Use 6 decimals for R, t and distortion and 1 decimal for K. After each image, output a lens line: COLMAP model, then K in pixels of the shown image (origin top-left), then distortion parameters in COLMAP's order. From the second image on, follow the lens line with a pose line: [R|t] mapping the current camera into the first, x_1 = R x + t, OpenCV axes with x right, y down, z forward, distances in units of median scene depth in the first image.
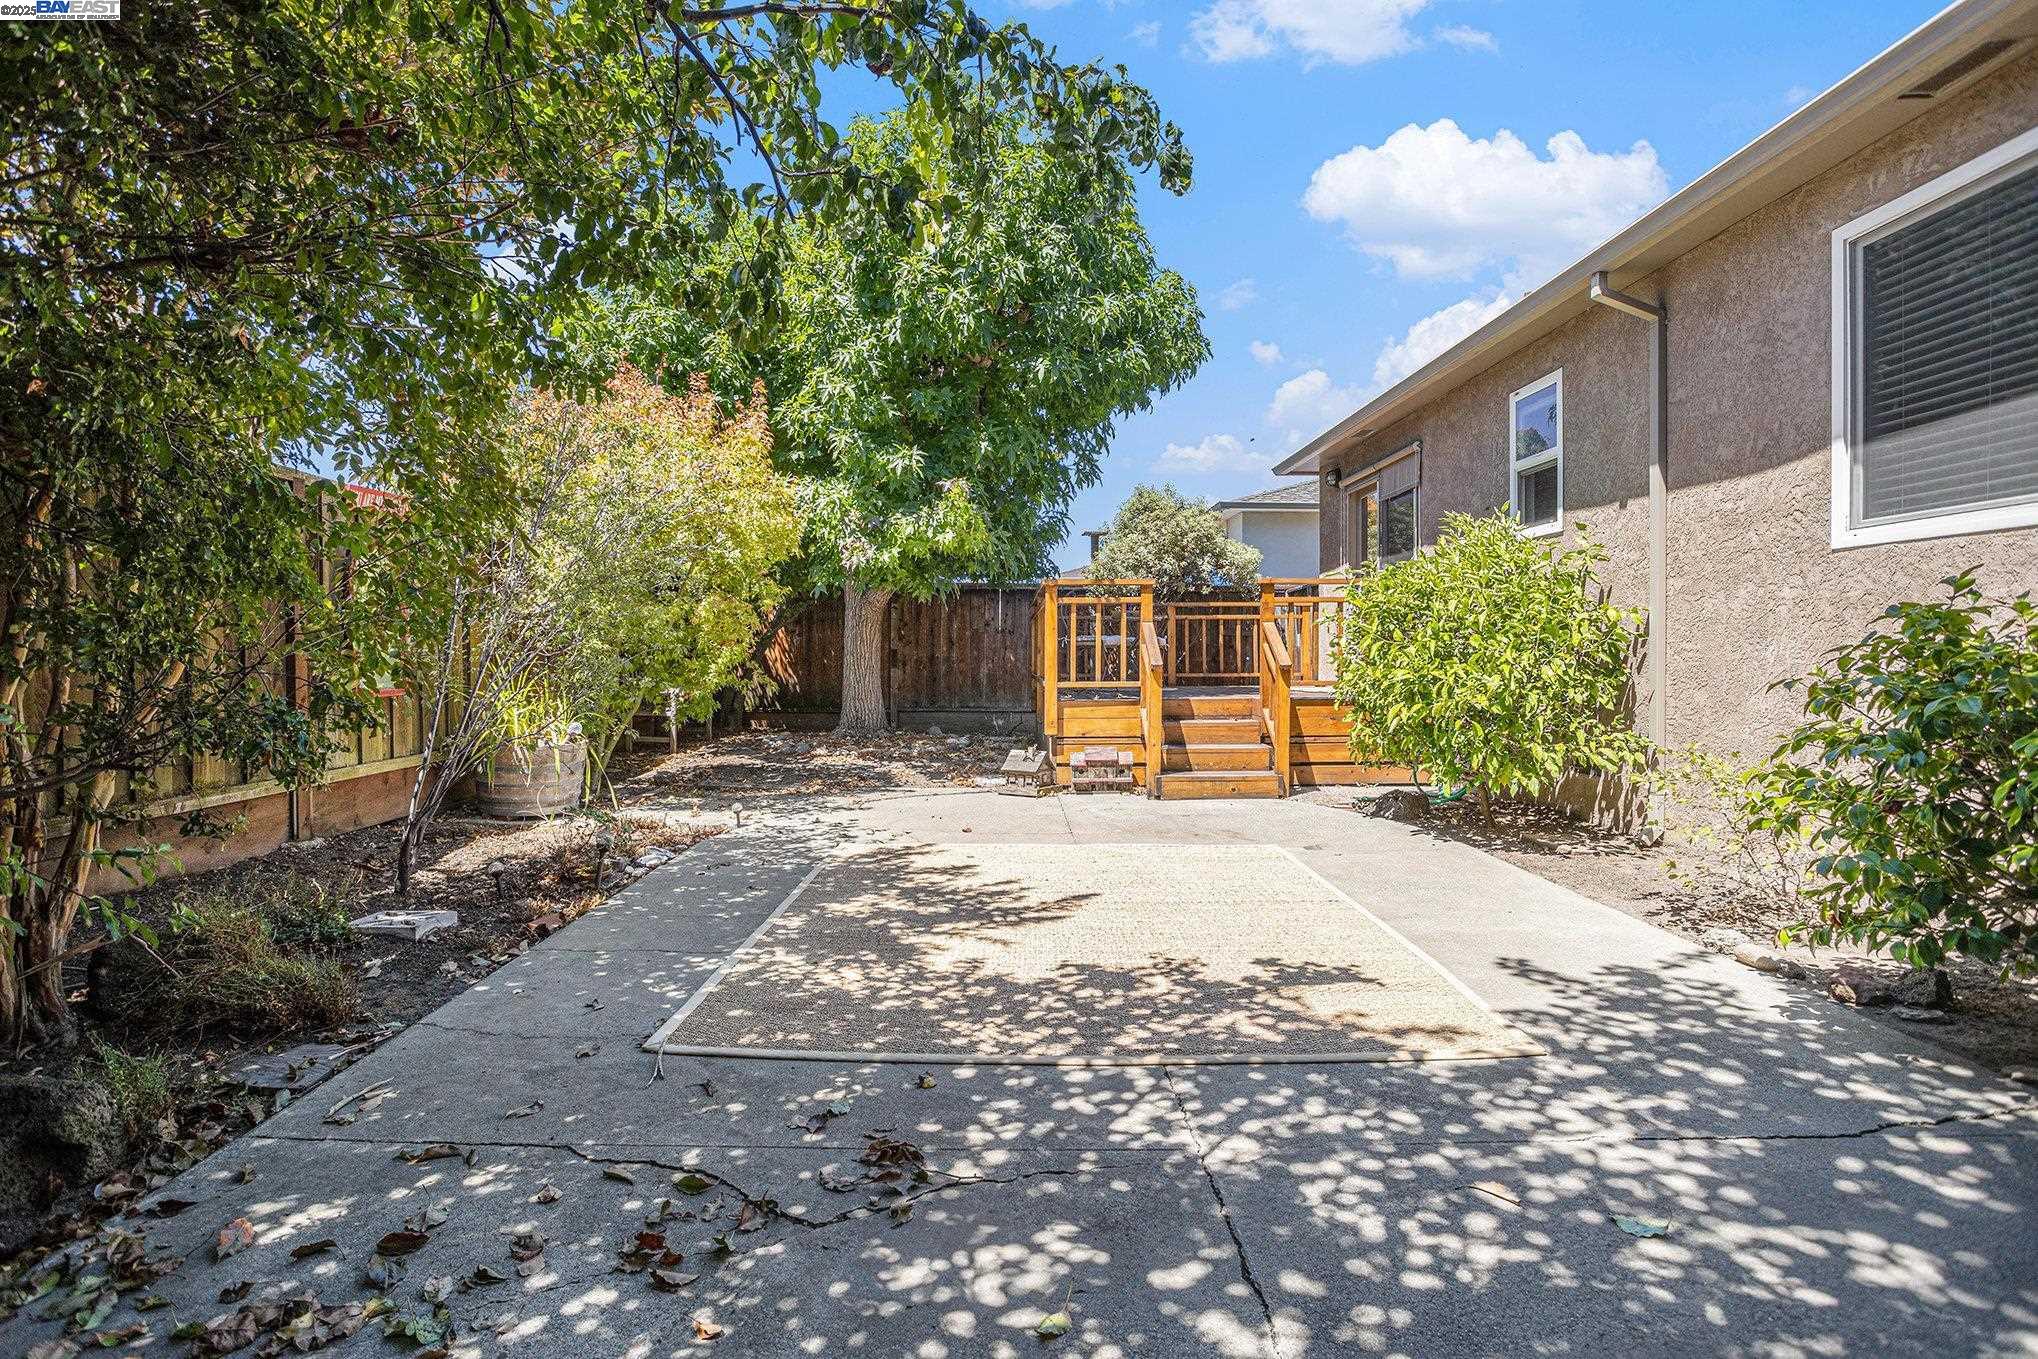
lens RADIAL K [[1036.7, 0, 1016.9], [0, 1036.7, 672.9], [0, 0, 1]] dist [-0.038389, 0.003459]
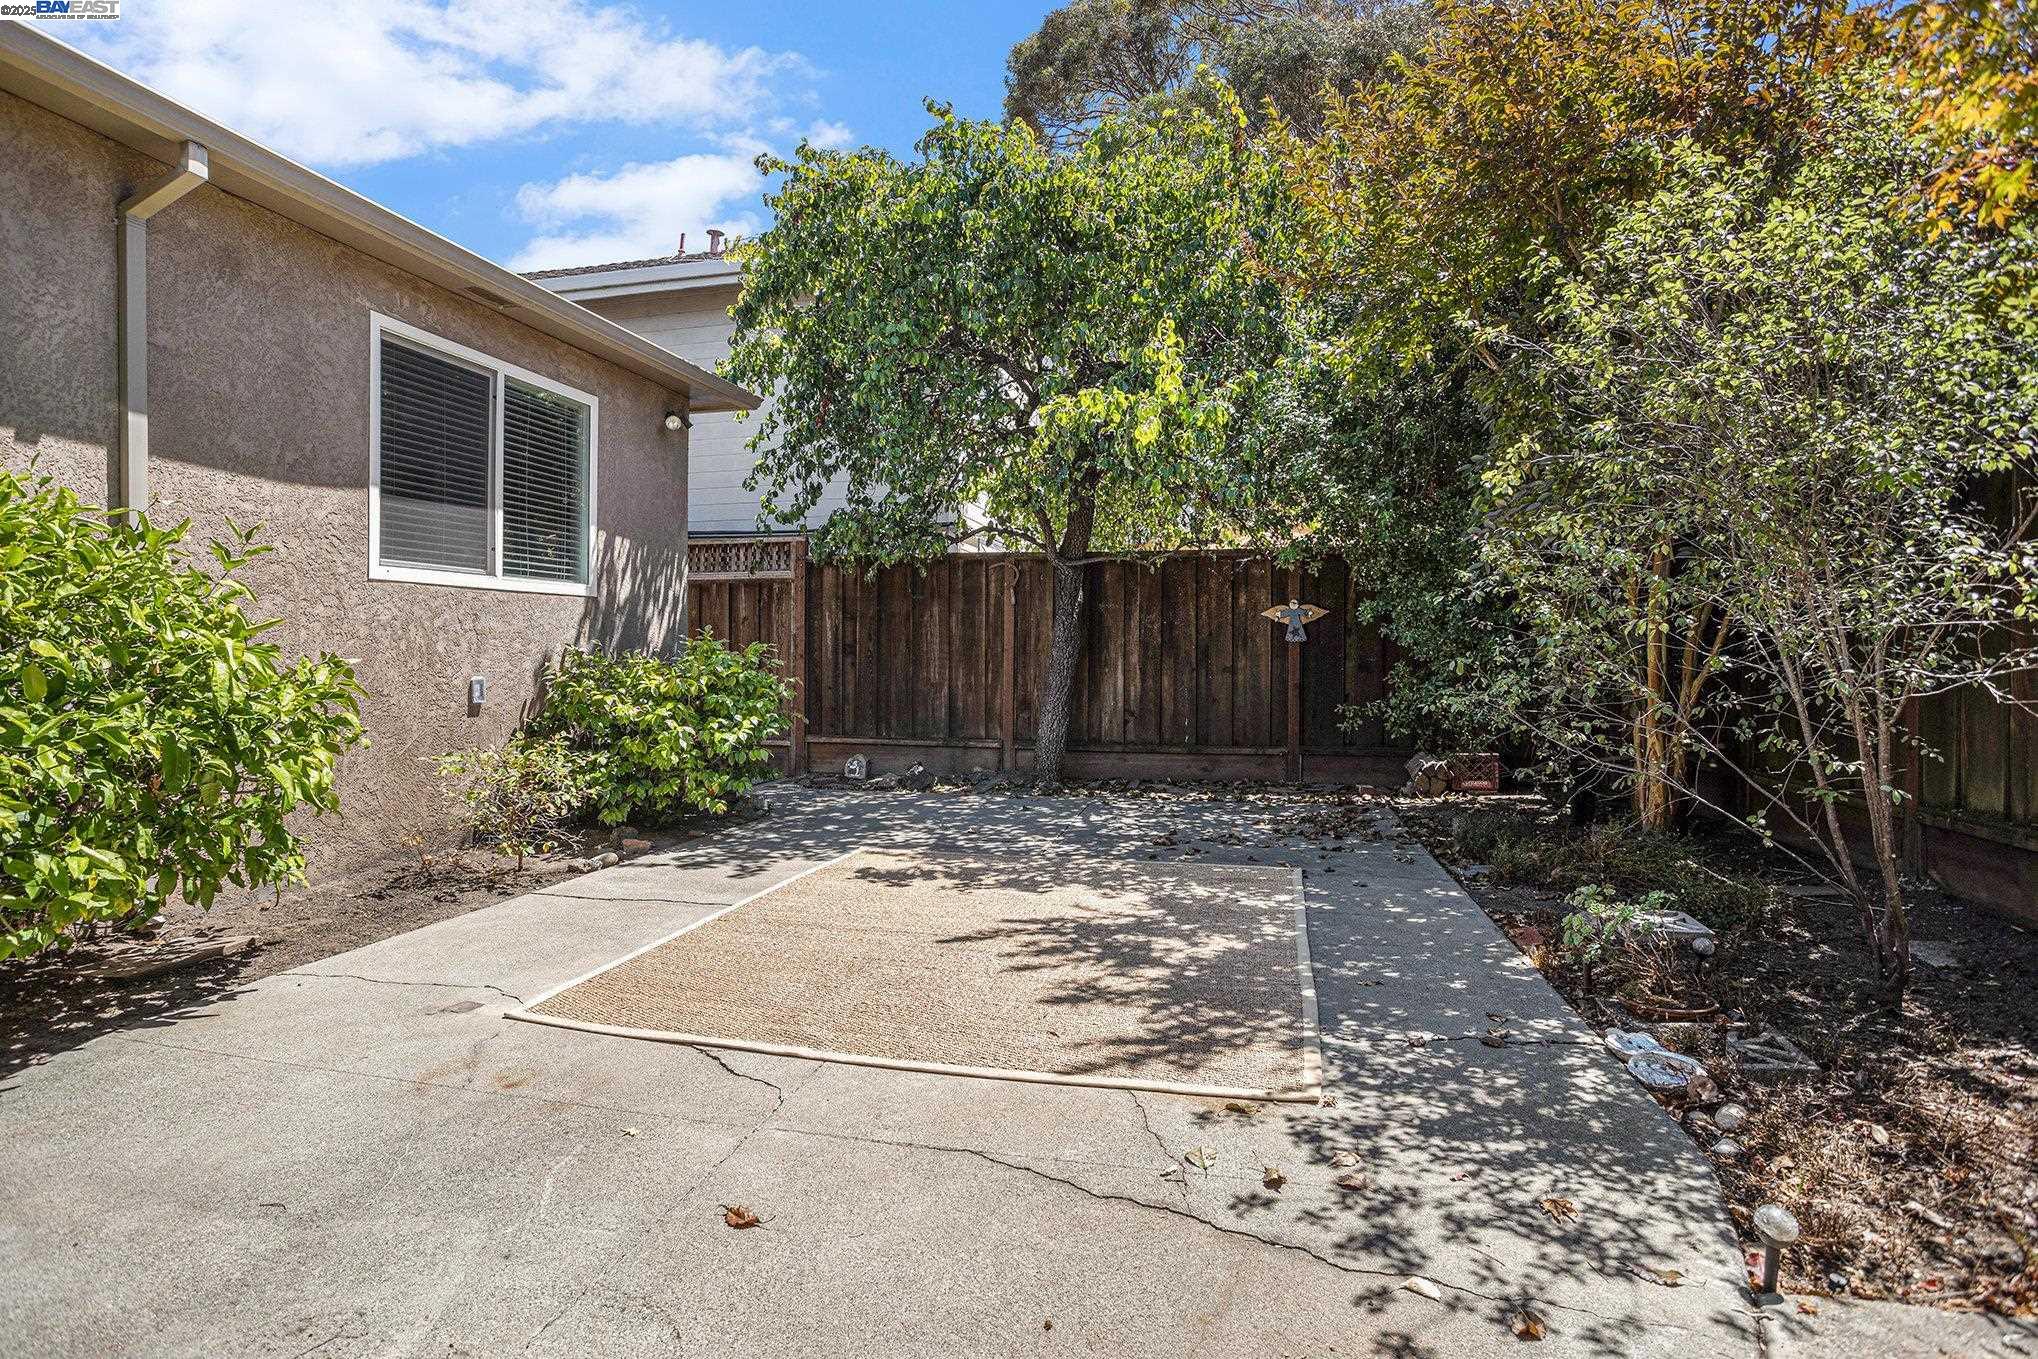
lens RADIAL K [[1036.7, 0, 1019.8], [0, 1036.7, 677.2], [0, 0, 1]] dist [-0.038389, 0.003459]
pose [[-0.971326, 0.005393, 0.237691, -0.209177], [0.013837, 0.999331, 0.033868, -0.036416], [-0.237349, 0.036185, -0.970750, 1.949840]]
